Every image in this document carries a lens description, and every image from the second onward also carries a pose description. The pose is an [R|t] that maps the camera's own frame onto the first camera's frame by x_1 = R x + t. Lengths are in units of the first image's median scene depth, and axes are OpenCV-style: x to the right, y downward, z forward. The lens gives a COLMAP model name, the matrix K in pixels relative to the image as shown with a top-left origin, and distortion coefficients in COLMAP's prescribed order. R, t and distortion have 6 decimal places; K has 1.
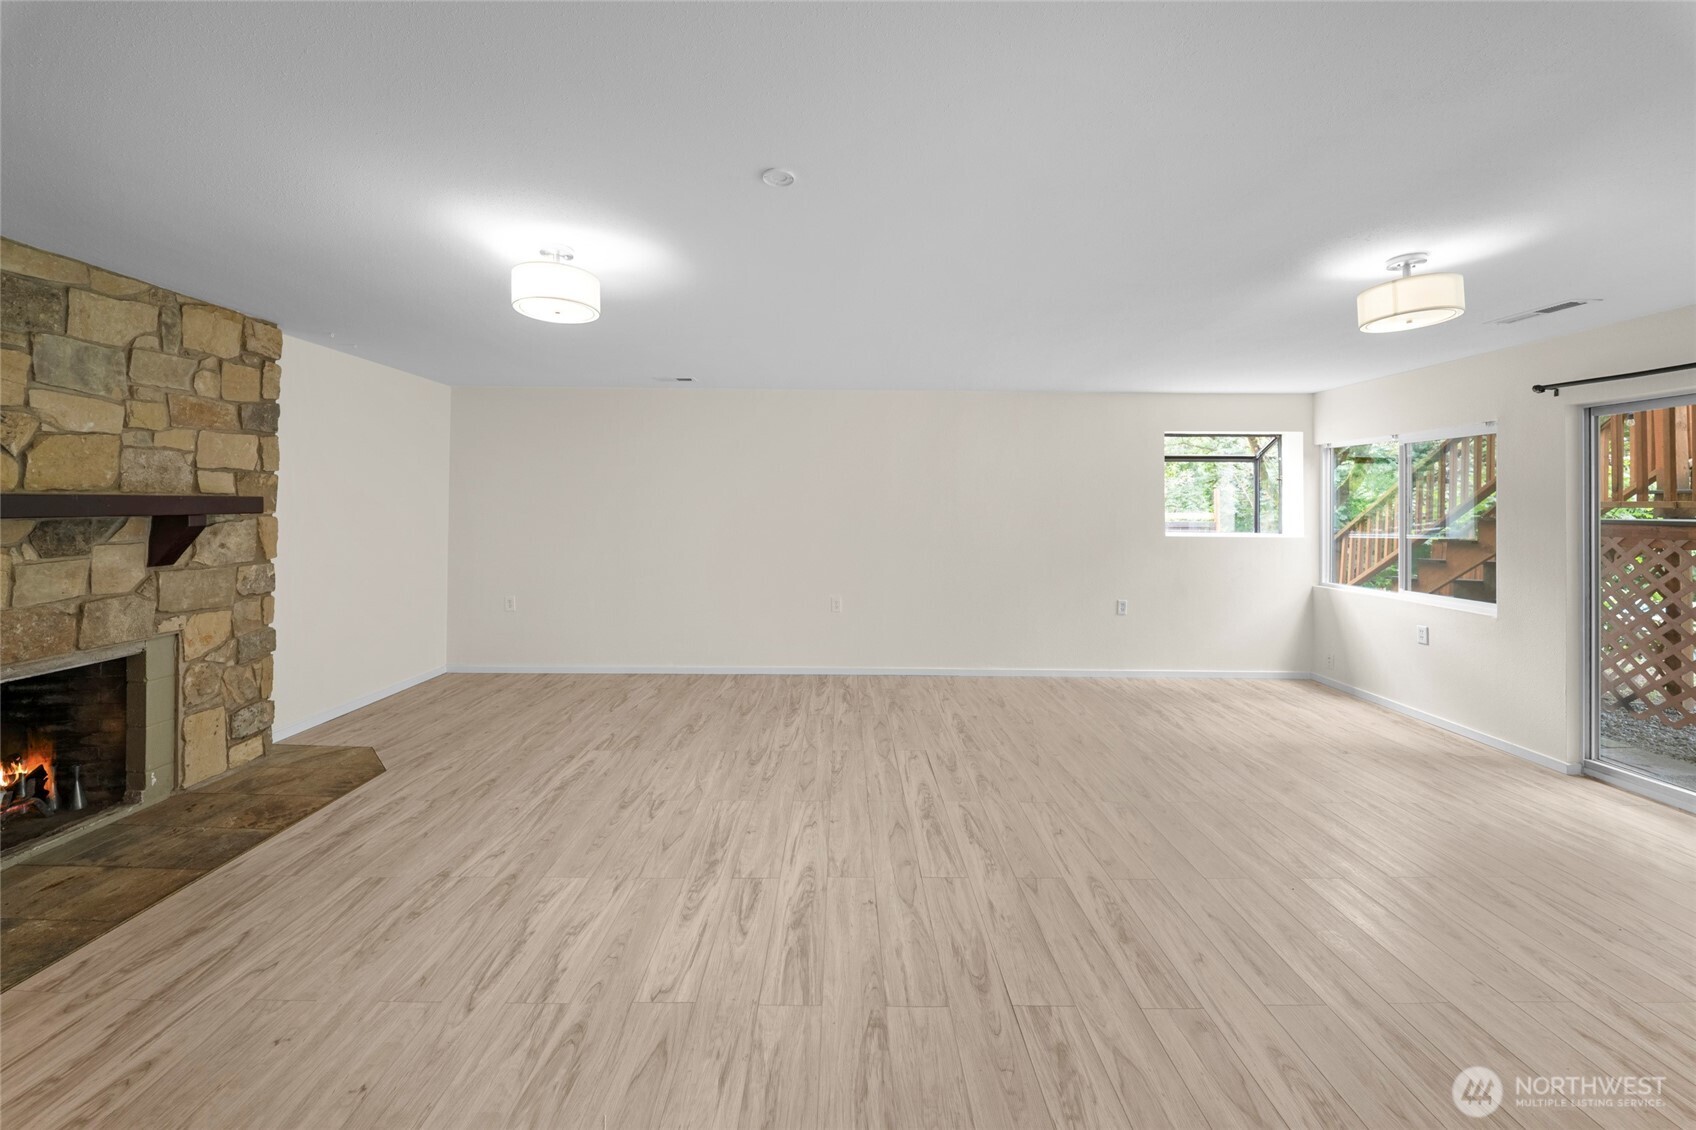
lens RADIAL K [[614.5, 0, 843.2], [0, 614.5, 499.4], [0, 0, 1]] dist [0.008451, -0.005200]
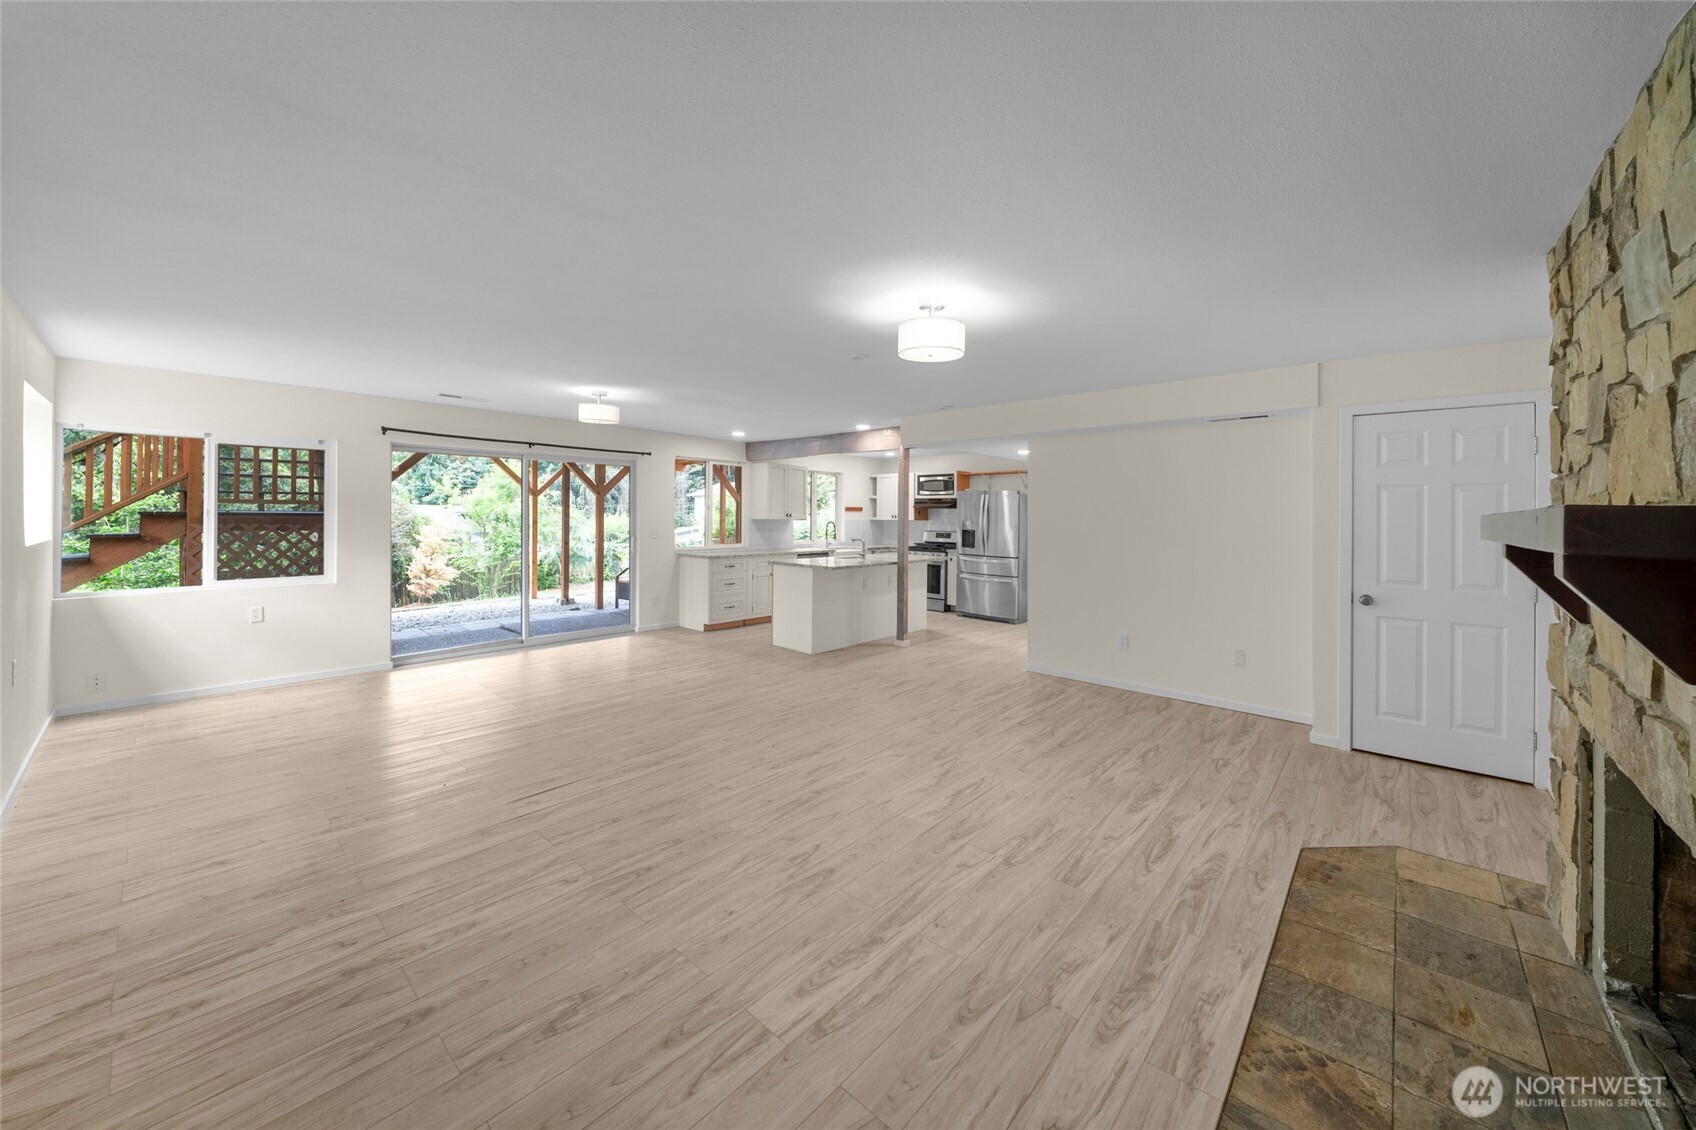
lens RADIAL K [[627.3, 0, 866.1], [0, 627.3, 538.4], [0, 0, 1]] dist [-0.000805, -0.006114]
pose [[-0.765581, -0.038896, 0.642163, -0.953176], [-0.021699, 0.999164, 0.034650, 0.016741], [-0.642974, 0.012593, -0.765785, 1.666268]]
